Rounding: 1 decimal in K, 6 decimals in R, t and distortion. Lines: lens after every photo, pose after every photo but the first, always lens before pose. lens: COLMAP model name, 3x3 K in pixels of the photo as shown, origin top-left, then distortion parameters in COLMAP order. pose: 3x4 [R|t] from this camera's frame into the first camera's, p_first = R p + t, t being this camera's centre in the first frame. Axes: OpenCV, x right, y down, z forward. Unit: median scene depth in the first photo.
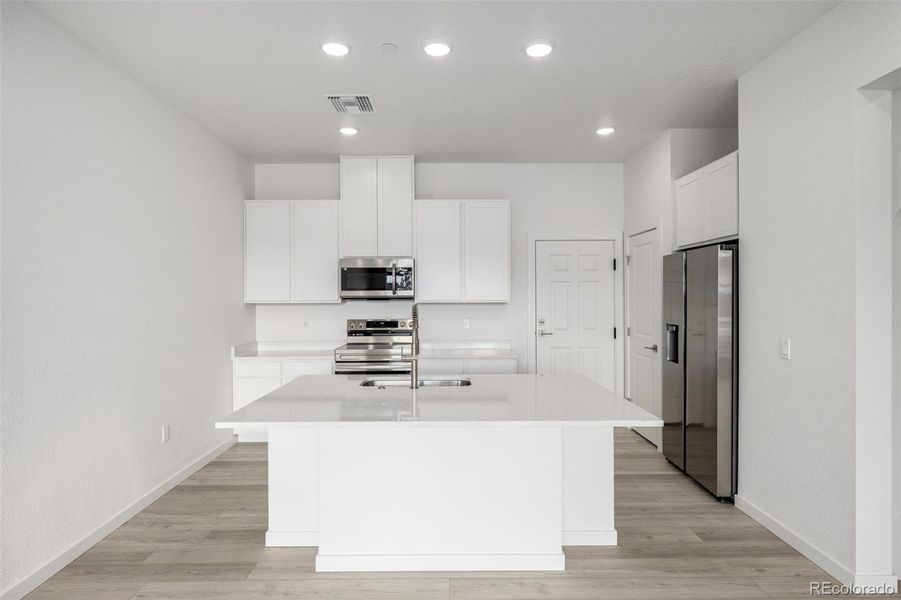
lens RADIAL K [[491.2, 0, 451.8], [0, 491.2, 296.6], [0, 0, 1]] dist [-0.000931, 0.000118]
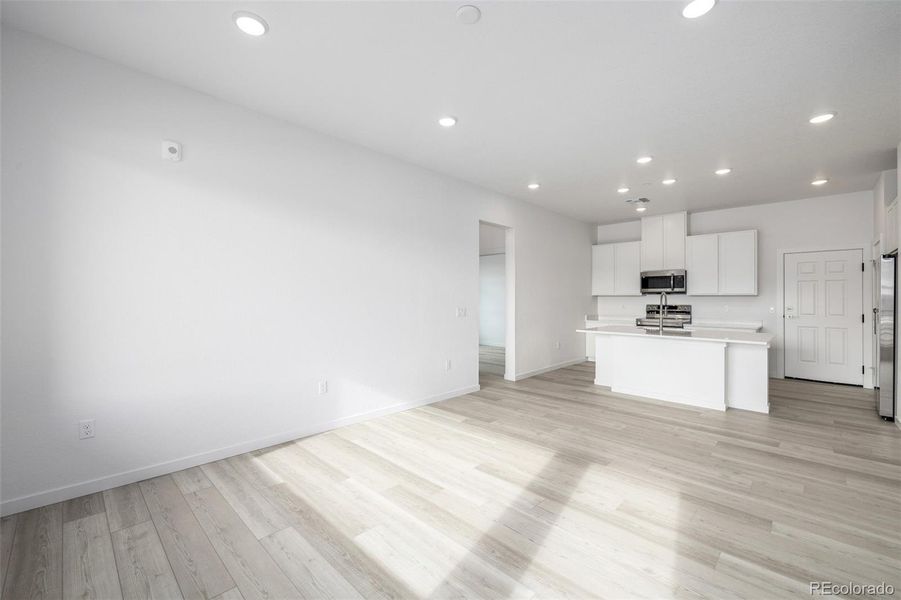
lens RADIAL K [[377.0, 0, 450.9], [0, 377.0, 296.7], [0, 0, 1]] dist [0.000770, 0.000662]
pose [[0.709332, 0.003079, -0.704868, 0.277212], [-0.007027, 0.999972, -0.002703, 0.027472], [0.704839, 0.006871, 0.709334, -0.546575]]
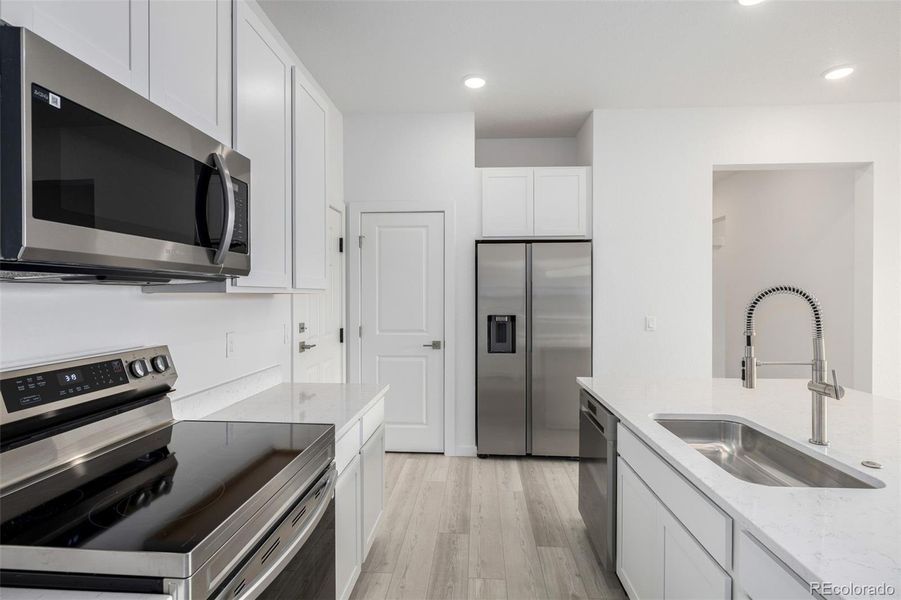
lens RADIAL K [[447.6, 0, 448.9], [0, 447.6, 296.0], [0, 0, 1]] dist [-0.001024, 0.000264]
pose [[0.073856, 0.000523, 0.997269, -0.363741], [0.001738, 0.999998, -0.000653, 0.015105], [-0.997267, 0.001782, 0.073855, 0.832390]]
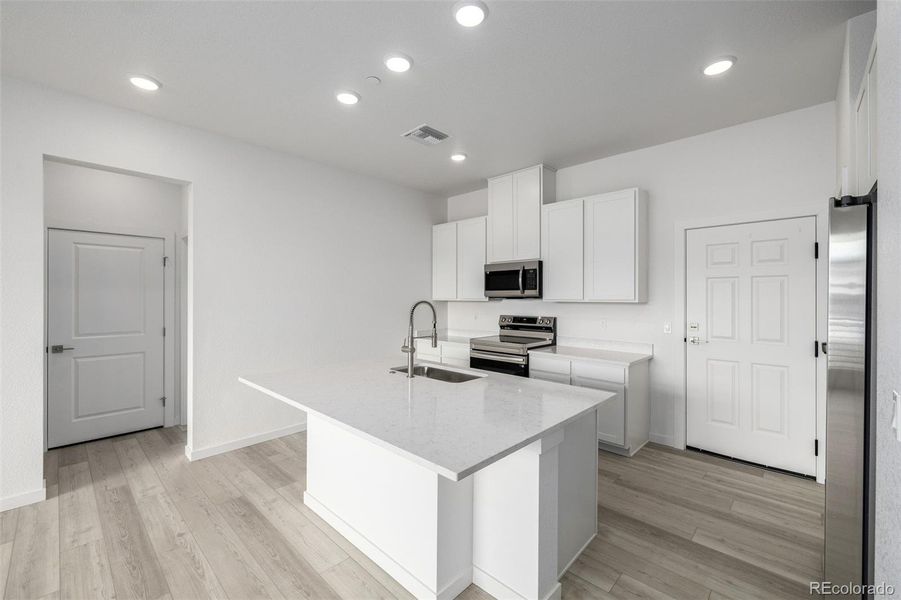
lens RADIAL K [[377.0, 0, 450.9], [0, 377.0, 296.7], [0, 0, 1]] dist [0.000770, 0.000662]
pose [[0.717631, 0.004077, -0.696412, 0.353795], [-0.004293, 0.999990, 0.001431, 0.001754], [0.696411, 0.001963, 0.717641, 0.273525]]
